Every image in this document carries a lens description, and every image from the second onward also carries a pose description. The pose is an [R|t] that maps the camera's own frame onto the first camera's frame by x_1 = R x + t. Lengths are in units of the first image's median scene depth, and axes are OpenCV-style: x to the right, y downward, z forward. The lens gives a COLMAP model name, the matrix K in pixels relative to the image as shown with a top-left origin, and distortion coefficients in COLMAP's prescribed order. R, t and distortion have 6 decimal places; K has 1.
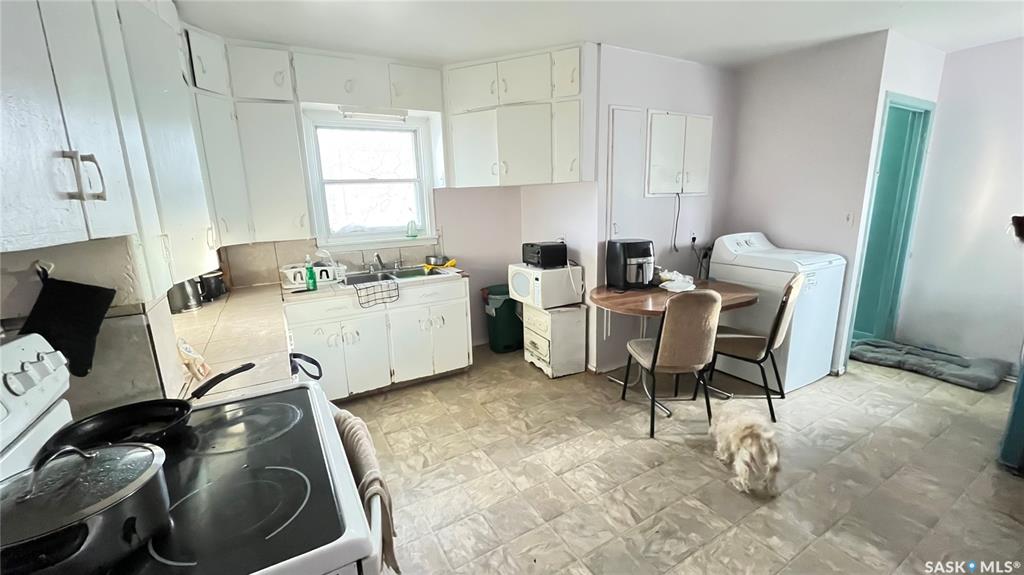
lens RADIAL K [[416.5, 0, 511.3], [0, 416.5, 287.7], [0, 0, 1]] dist [0.000095, -0.000322]
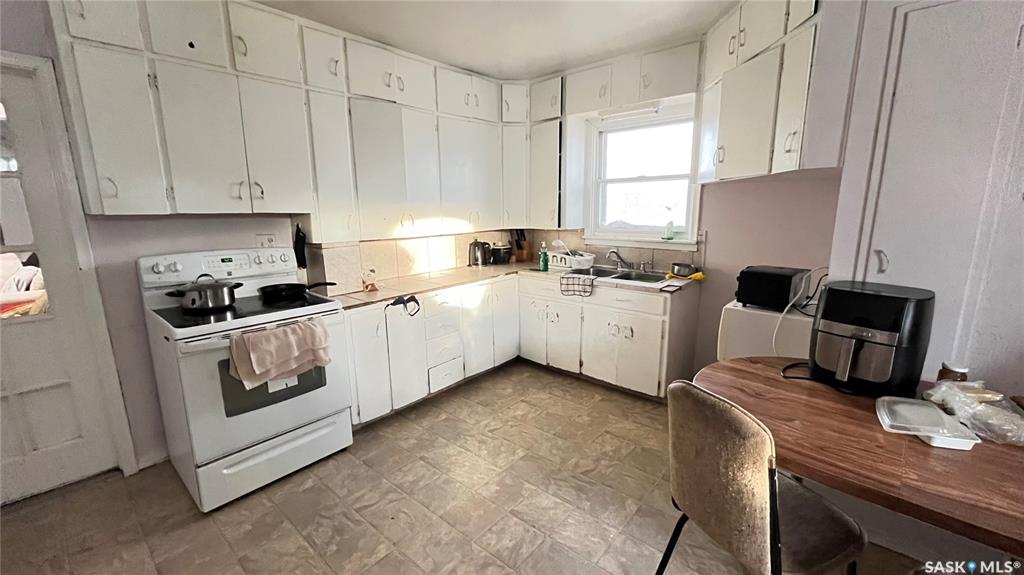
lens RADIAL K [[416.5, 0, 509.8], [0, 416.5, 287.1], [0, 0, 1]] dist [0.000095, -0.000322]
pose [[0.318845, 0.207577, -0.924797, 0.590929], [-0.197363, 0.968876, 0.149426, -0.103260], [0.927030, 0.134877, 0.349890, 0.444924]]
